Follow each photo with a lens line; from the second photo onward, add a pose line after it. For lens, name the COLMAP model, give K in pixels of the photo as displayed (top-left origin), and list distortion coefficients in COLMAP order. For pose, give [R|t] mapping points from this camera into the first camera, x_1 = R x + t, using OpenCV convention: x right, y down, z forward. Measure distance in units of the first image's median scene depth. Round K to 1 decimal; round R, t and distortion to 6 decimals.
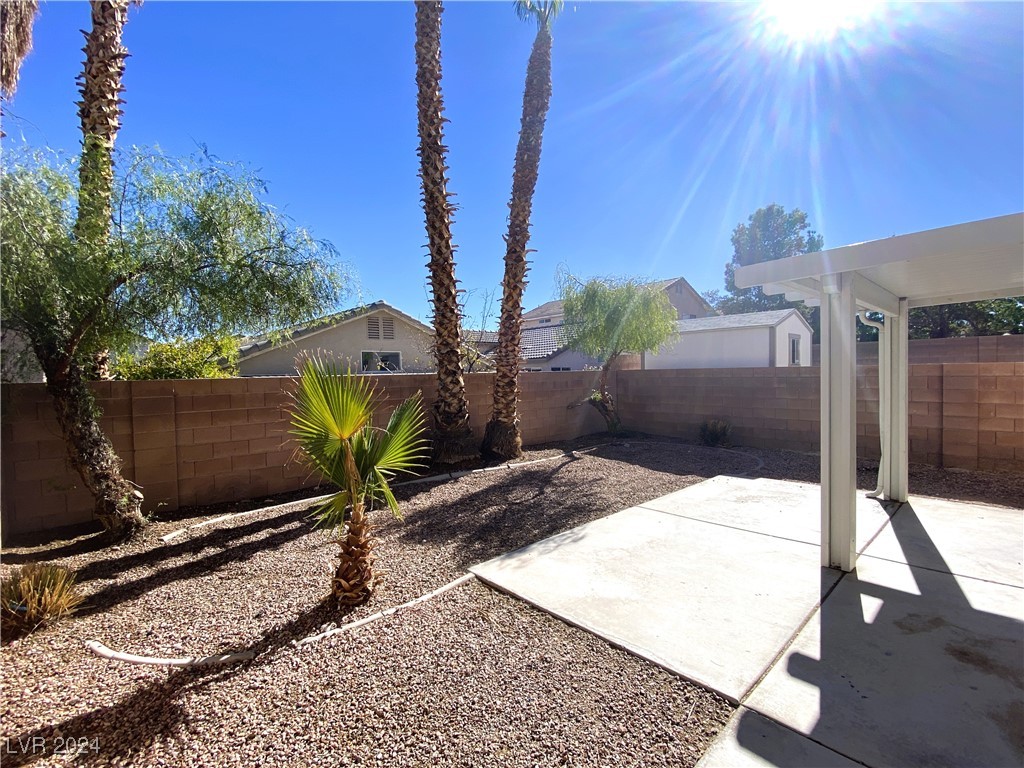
lens RADIAL K [[457.6, 0, 513.5], [0, 457.6, 383.9], [0, 0, 1]] dist [0.000554, -0.000596]
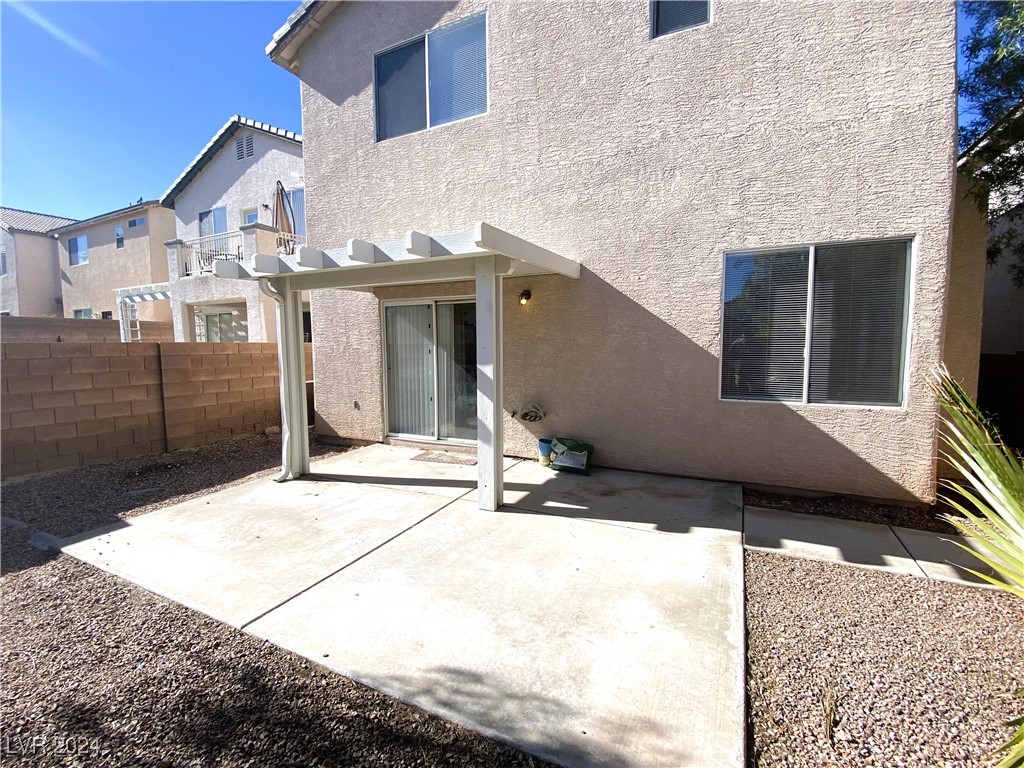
lens RADIAL K [[457.6, 0, 512.2], [0, 457.6, 380.9], [0, 0, 1]] dist [0.000554, -0.000596]
pose [[-0.361240, -0.053935, 0.930912, -0.306880], [0.044987, 0.996155, 0.075172, -0.006273], [-0.931387, 0.069034, -0.357425, 1.083796]]
